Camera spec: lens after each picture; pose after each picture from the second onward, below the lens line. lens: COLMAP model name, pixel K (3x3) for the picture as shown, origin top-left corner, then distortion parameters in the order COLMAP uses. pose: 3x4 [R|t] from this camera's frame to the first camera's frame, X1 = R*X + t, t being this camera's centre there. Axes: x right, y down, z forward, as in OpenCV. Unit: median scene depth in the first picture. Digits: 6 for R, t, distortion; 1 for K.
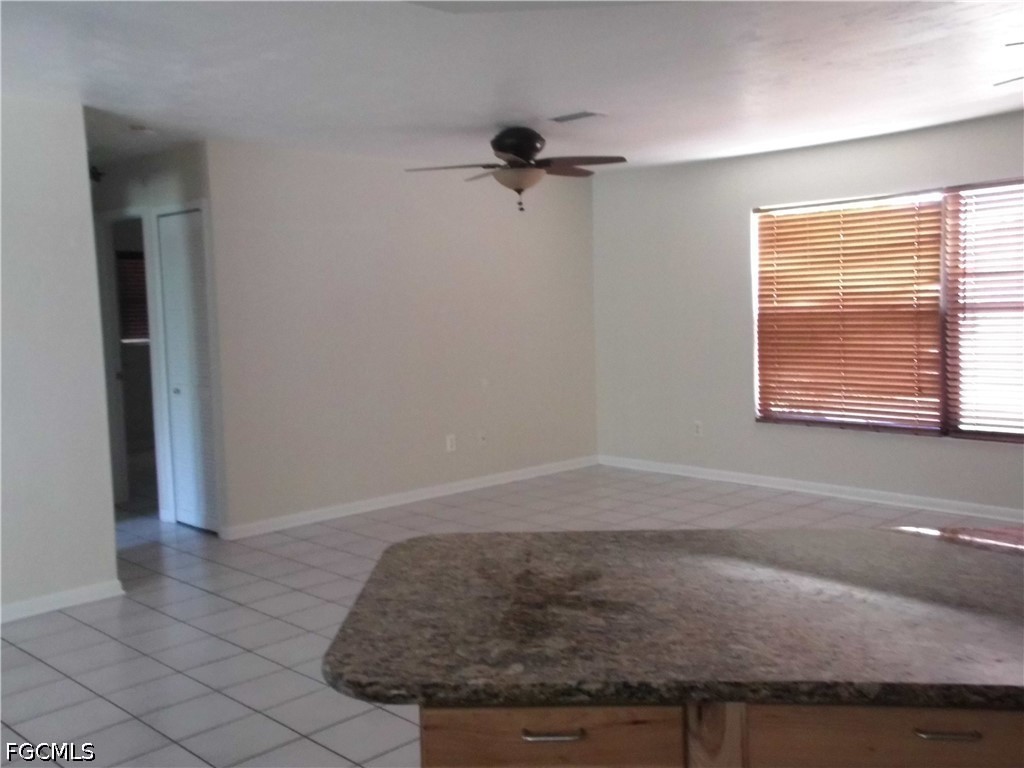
lens RADIAL K [[1018.2, 0, 512.0], [0, 1018.2, 384.0], [0, 0, 1]] dist [0.125242, 0.012029]
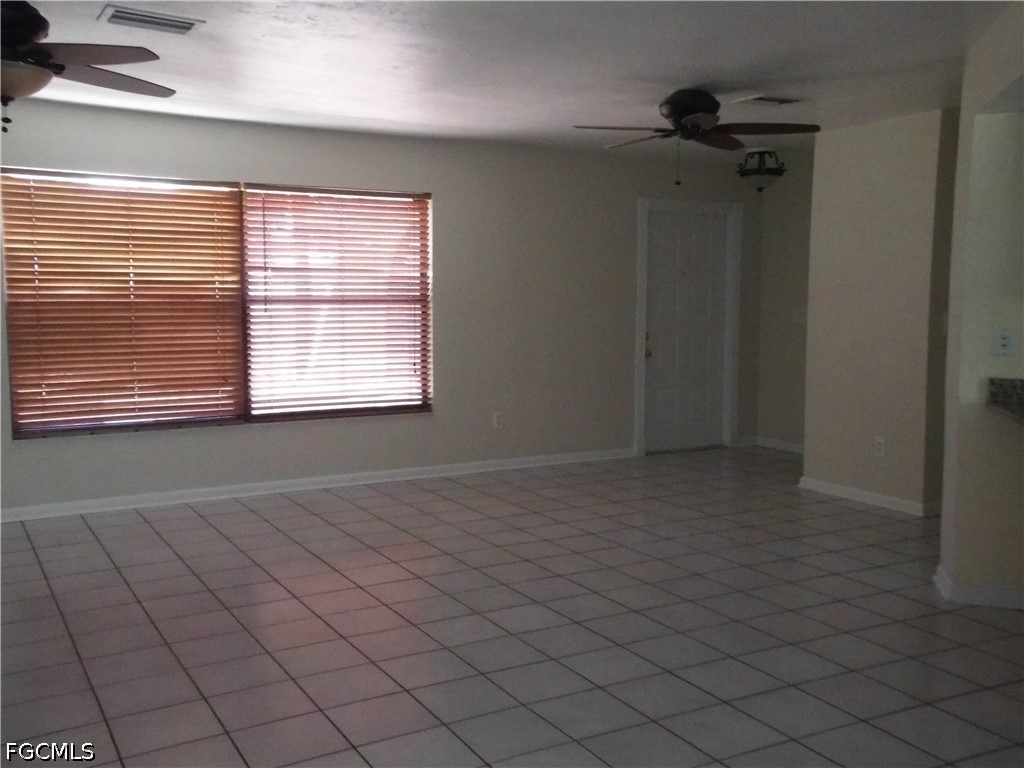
lens RADIAL K [[1018.2, 0, 512.0], [0, 1018.2, 384.0], [0, 0, 1]] dist [0.125242, 0.012029]
pose [[0.246890, -0.060747, 0.967137, -0.501807], [0.079296, 0.995953, 0.042314, -0.010383], [-0.965794, 0.066243, 0.250708, 0.471564]]
